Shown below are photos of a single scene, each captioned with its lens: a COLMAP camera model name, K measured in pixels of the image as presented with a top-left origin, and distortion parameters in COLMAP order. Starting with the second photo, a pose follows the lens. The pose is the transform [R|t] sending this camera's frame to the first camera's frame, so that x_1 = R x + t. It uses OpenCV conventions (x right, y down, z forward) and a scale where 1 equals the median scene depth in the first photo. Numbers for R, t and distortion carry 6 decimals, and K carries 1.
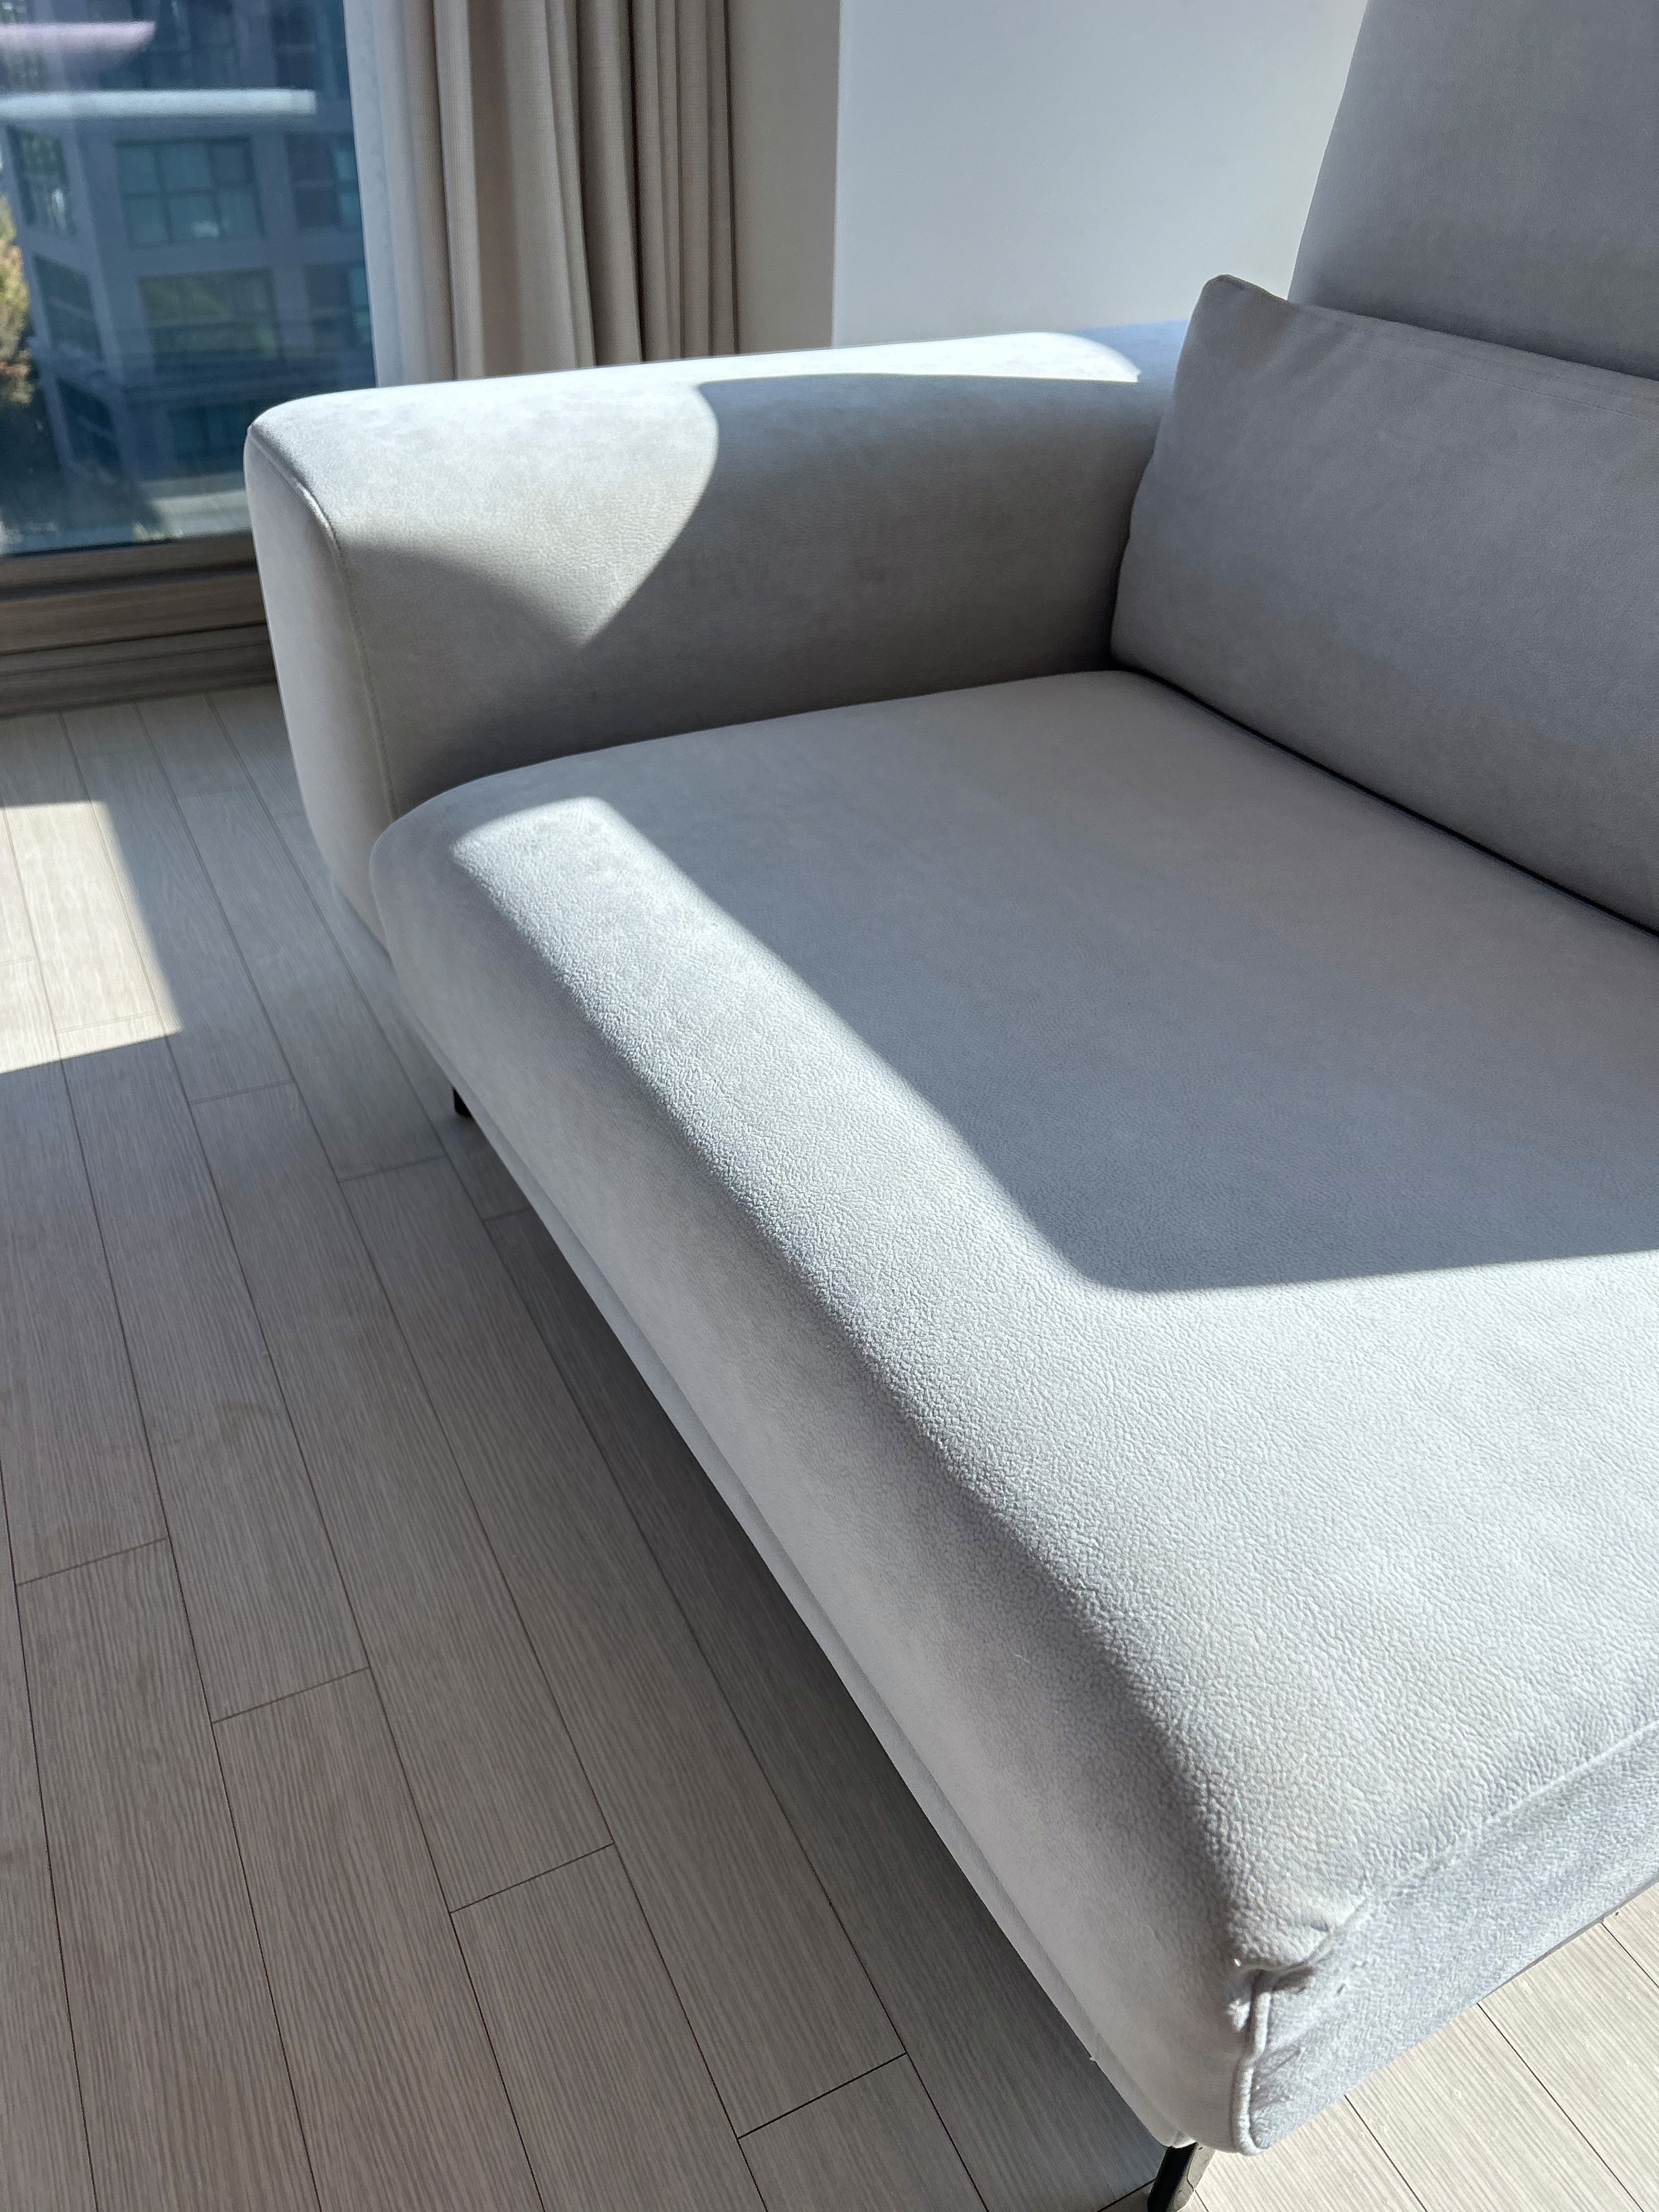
lens RADIAL K [[1679.9, 0, 825.8], [0, 1679.9, 1094.8], [0, 0, 1]] dist [0.073599, -0.074638]
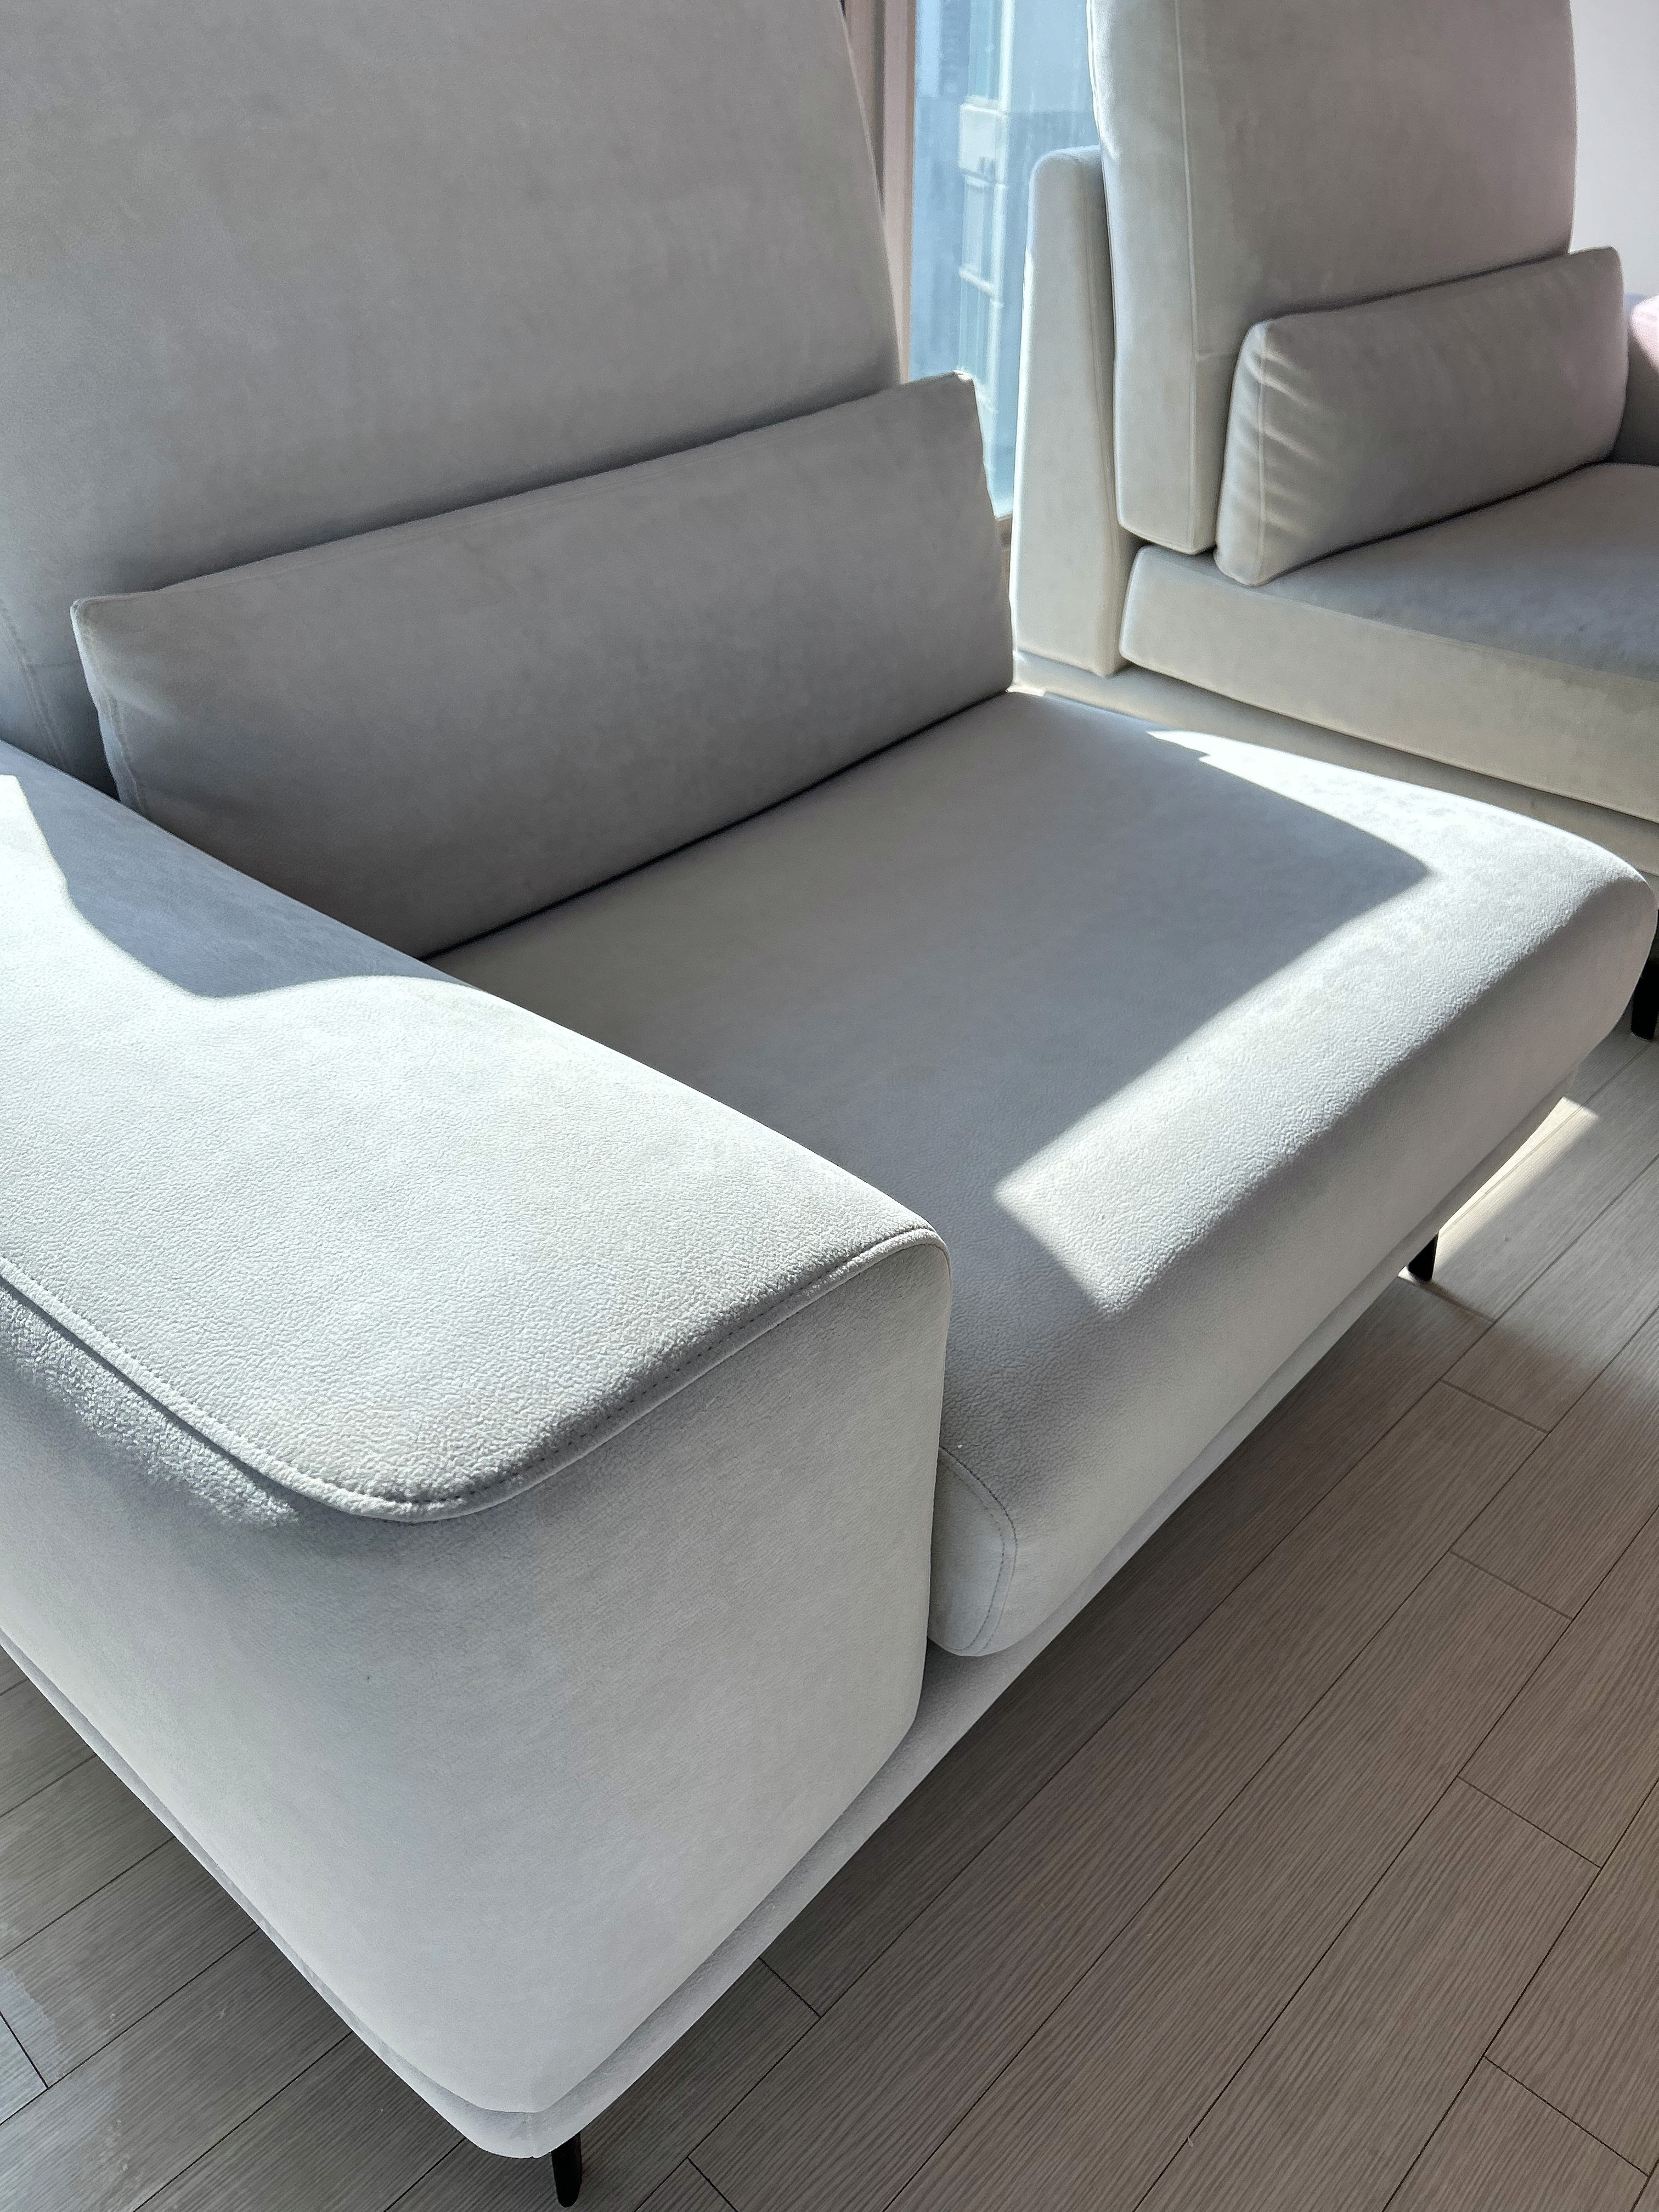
lens RADIAL K [[1679.9, 0, 834.9], [0, 1679.9, 1120.7], [0, 0, 1]] dist [0.073599, -0.074638]
pose [[-0.338288, -0.538942, 0.771429, -0.738387], [0.514064, 0.580803, 0.631194, -0.768280], [-0.788225, 0.610089, 0.080572, 0.977978]]
